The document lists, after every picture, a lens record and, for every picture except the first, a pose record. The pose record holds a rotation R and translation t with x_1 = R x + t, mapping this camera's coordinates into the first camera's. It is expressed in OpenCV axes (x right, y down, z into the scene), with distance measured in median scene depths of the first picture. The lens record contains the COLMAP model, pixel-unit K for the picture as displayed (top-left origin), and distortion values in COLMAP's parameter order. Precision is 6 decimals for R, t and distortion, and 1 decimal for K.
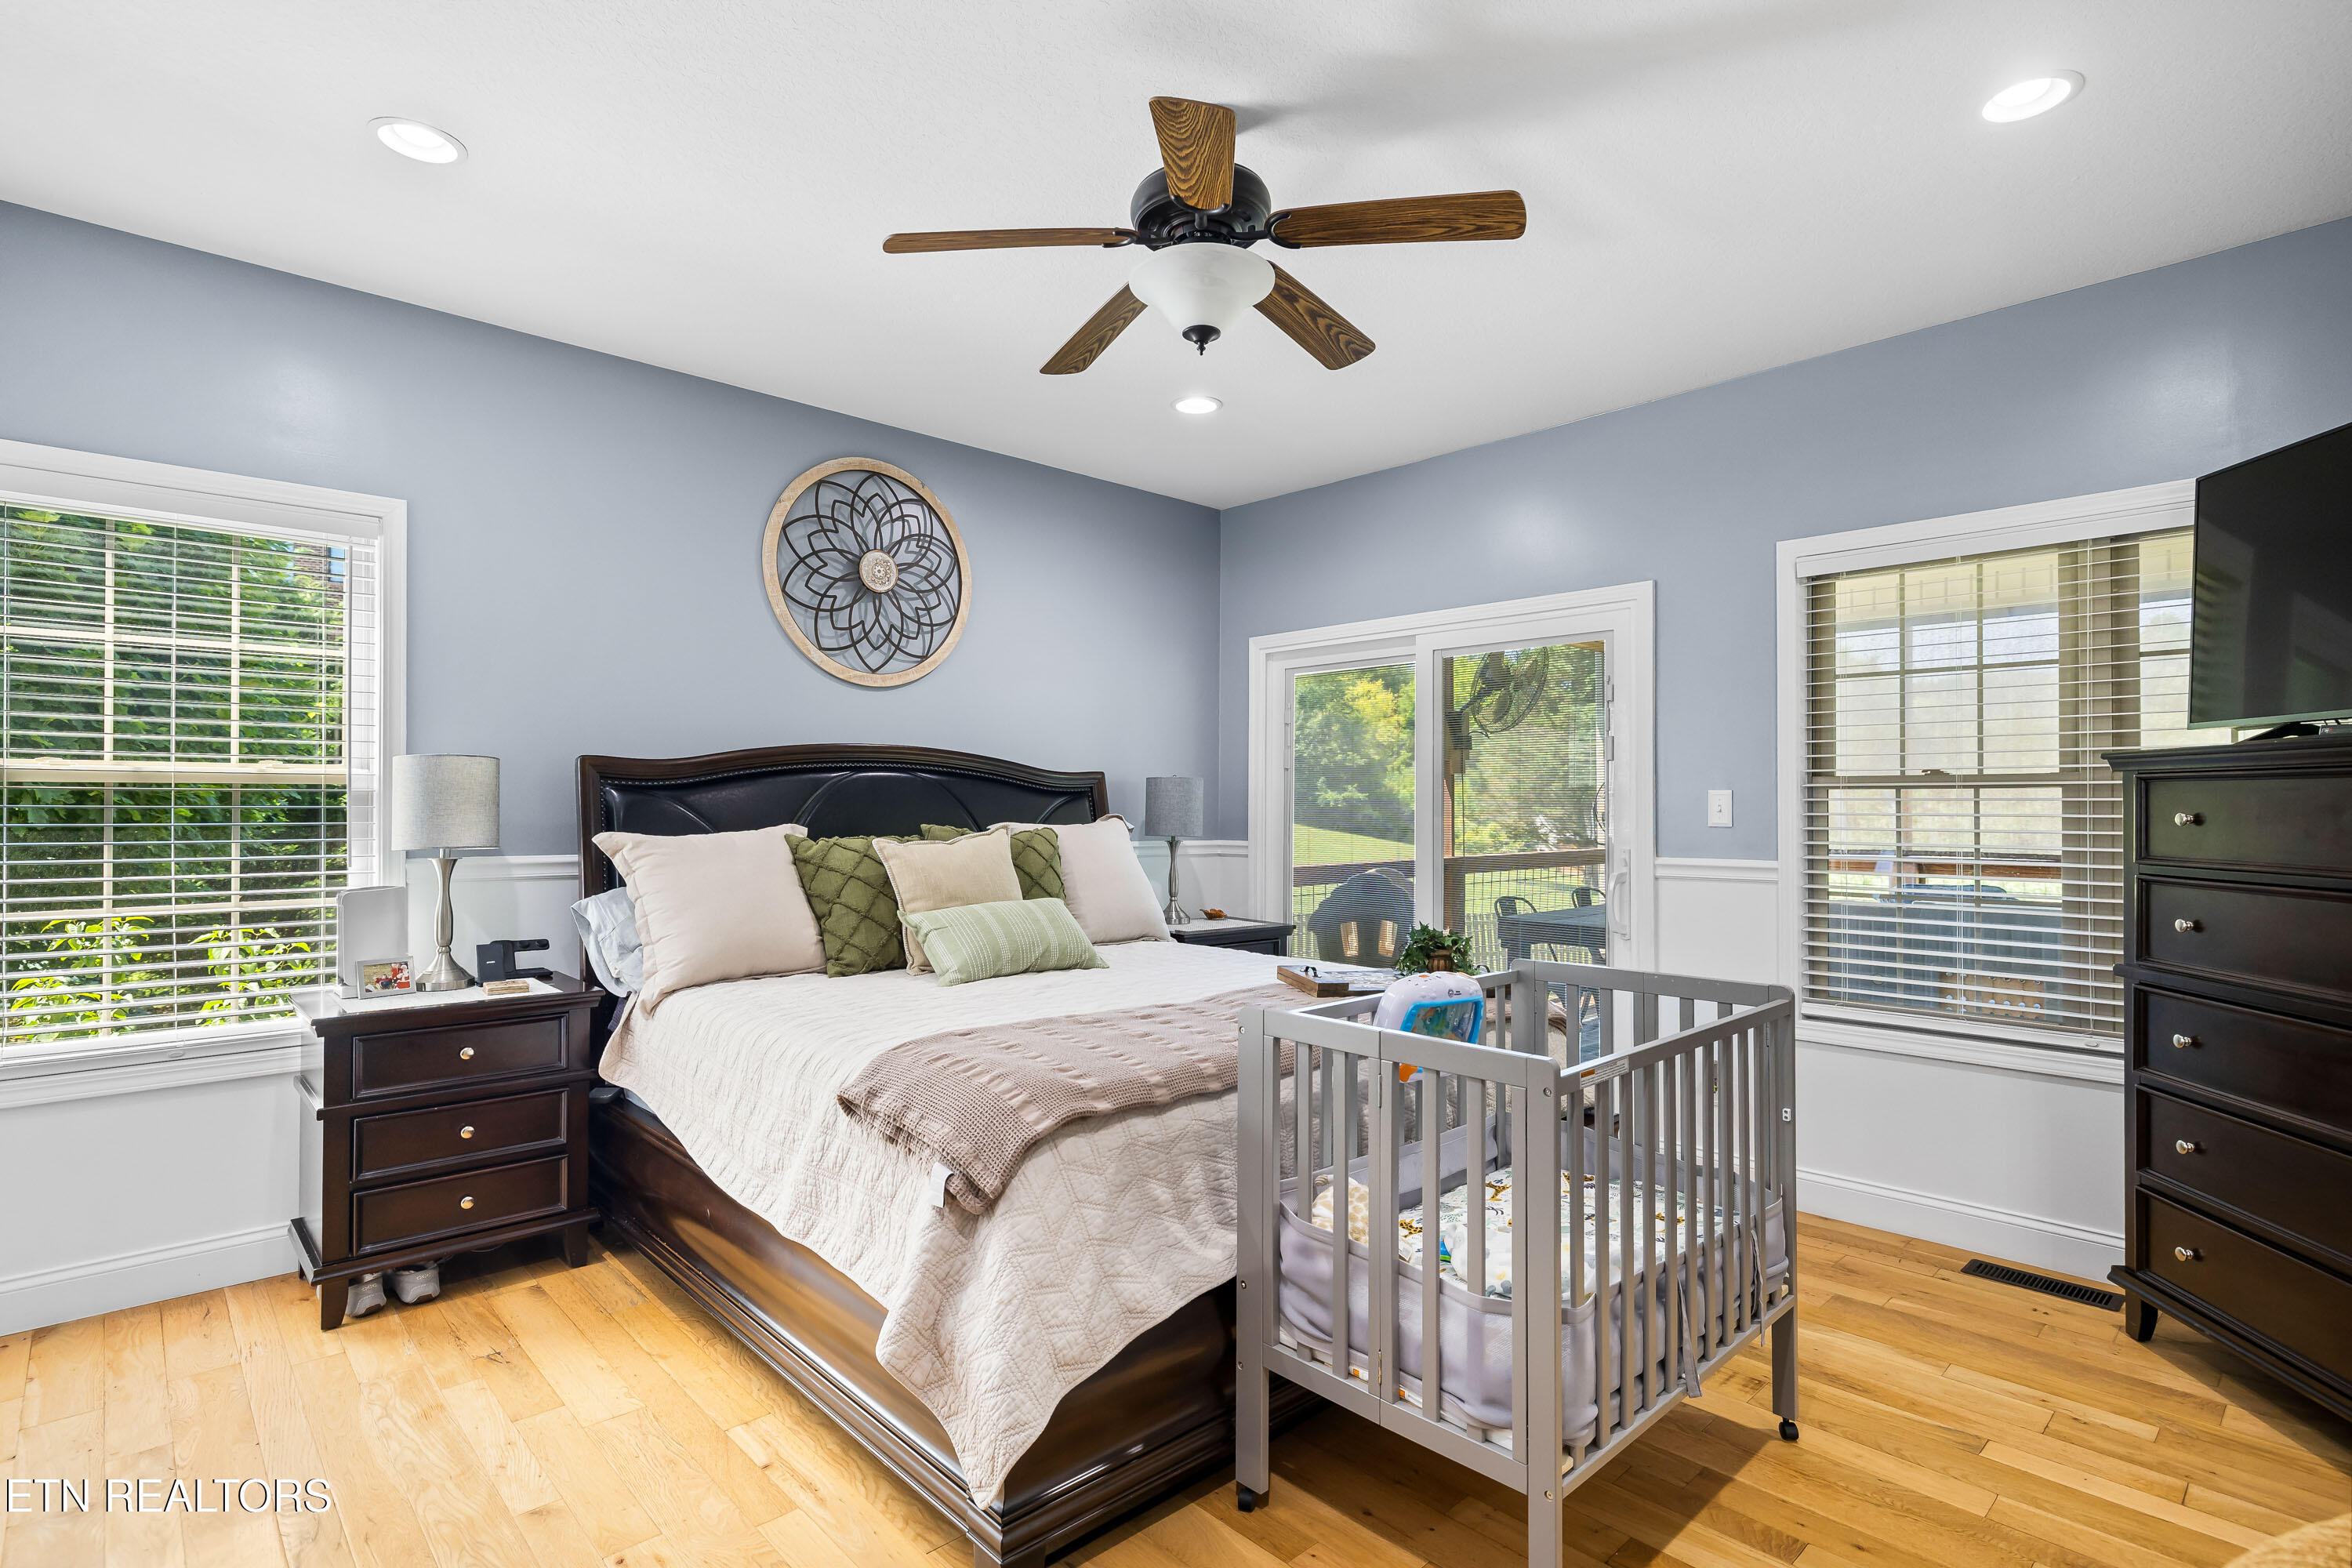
lens RADIAL K [[1154.2, 0, 1177.7], [0, 1154.2, 791.9], [0, 0, 1]] dist [0.002099, 0.000259]
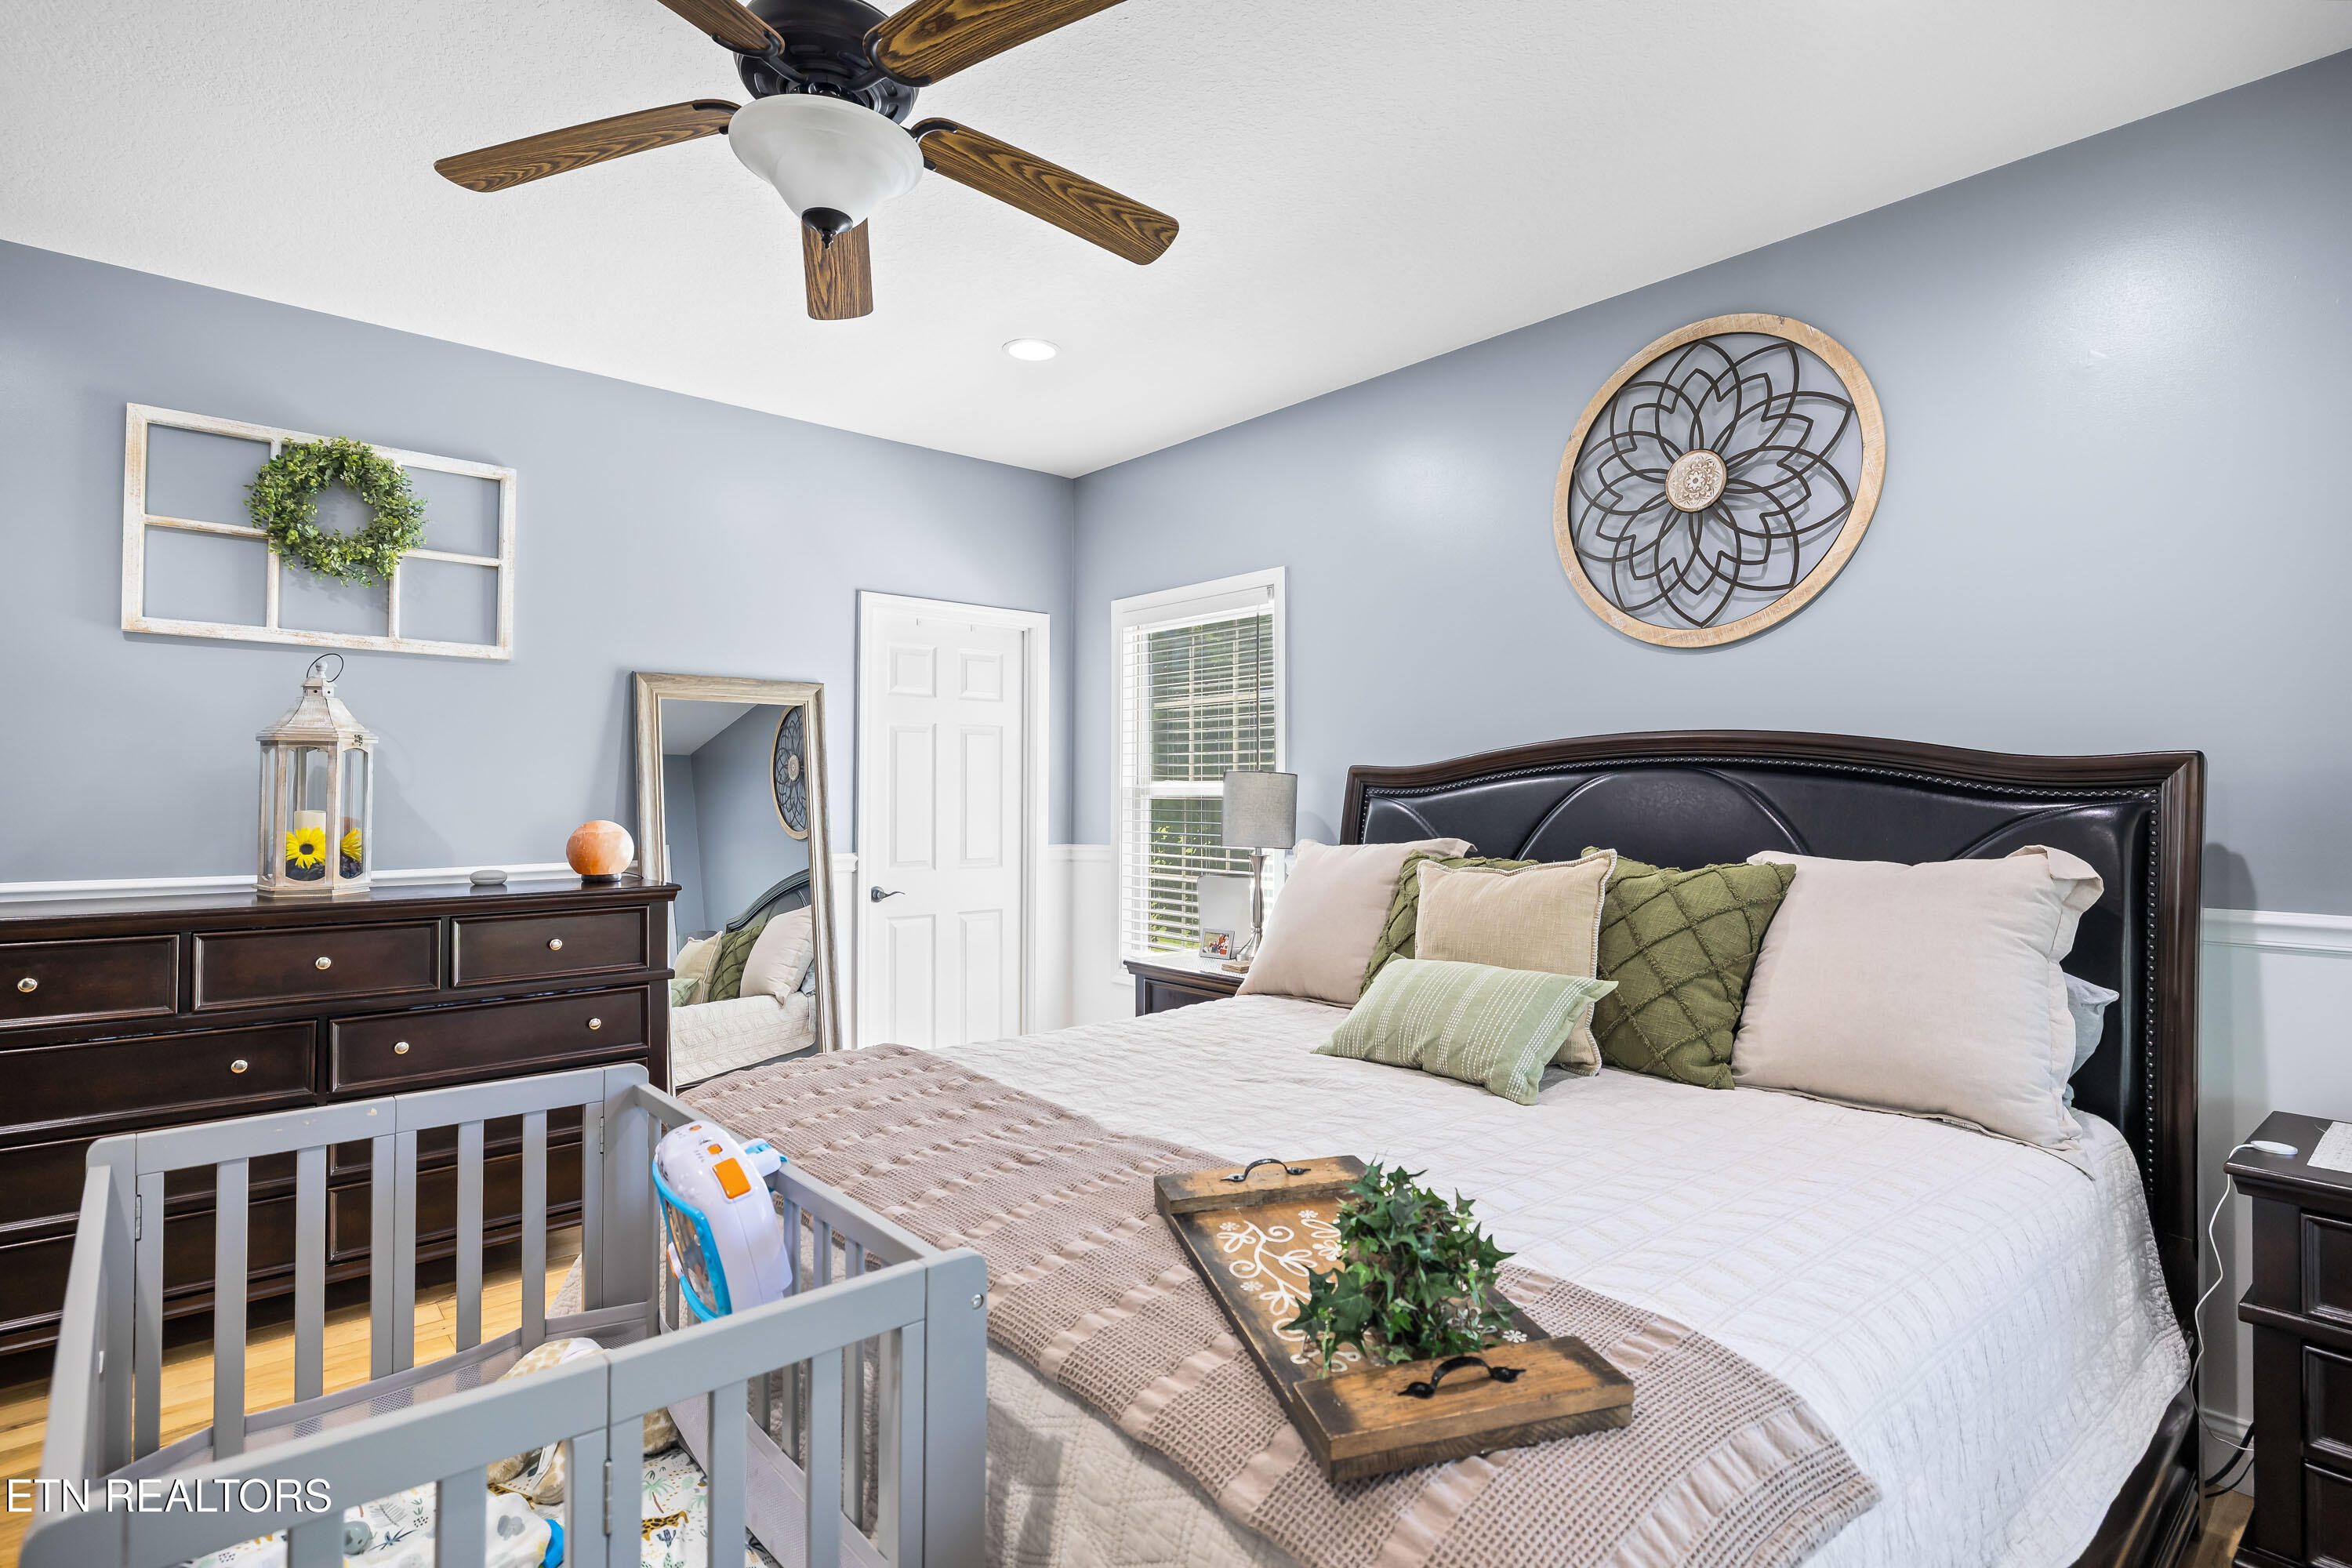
lens RADIAL K [[1154.2, 0, 1177.4], [0, 1154.2, 780.5], [0, 0, 1]] dist [0.002099, 0.000259]
pose [[-0.023968, -0.015127, -0.999598, 0.431212], [0.009201, 0.999840, -0.015351, -0.002534], [0.999670, -0.009566, -0.023825, 0.686112]]
